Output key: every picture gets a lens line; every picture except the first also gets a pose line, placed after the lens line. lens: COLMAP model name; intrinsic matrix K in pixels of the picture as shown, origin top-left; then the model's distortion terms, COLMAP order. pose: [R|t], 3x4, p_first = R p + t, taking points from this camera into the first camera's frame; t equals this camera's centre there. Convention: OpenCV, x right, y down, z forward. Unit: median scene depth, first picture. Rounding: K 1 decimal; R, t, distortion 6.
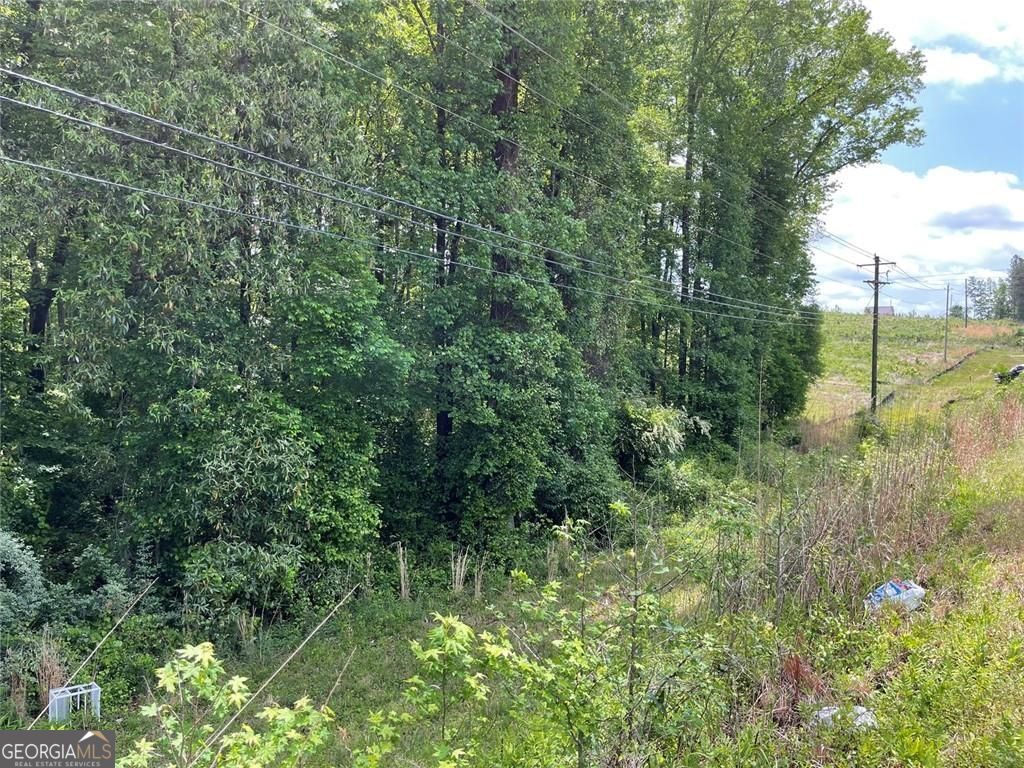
lens RADIAL K [[786.6, 0, 520.4], [0, 786.6, 381.0], [0, 0, 1]] dist [0.053980, -0.051977]
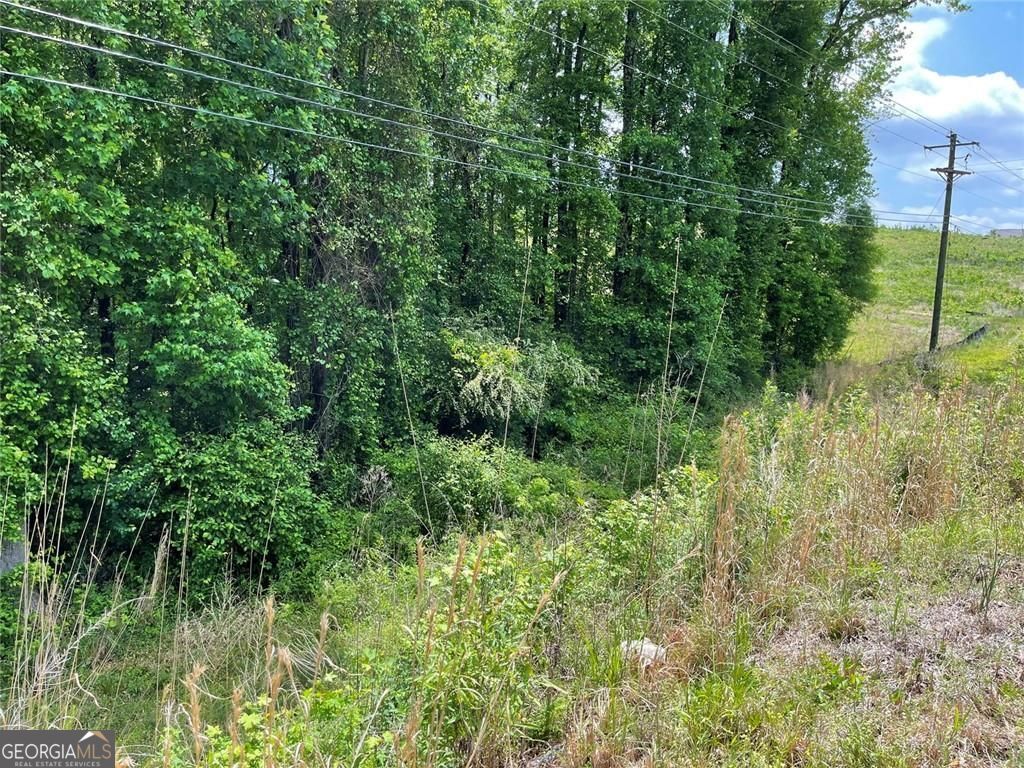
lens RADIAL K [[786.6, 0, 509.5], [0, 786.6, 385.0], [0, 0, 1]] dist [0.053980, -0.051977]
pose [[0.991167, 0.032332, -0.128615, 0.452793], [-0.019283, 0.994655, 0.101441, 0.005110], [0.131207, -0.098065, 0.986493, 0.651478]]
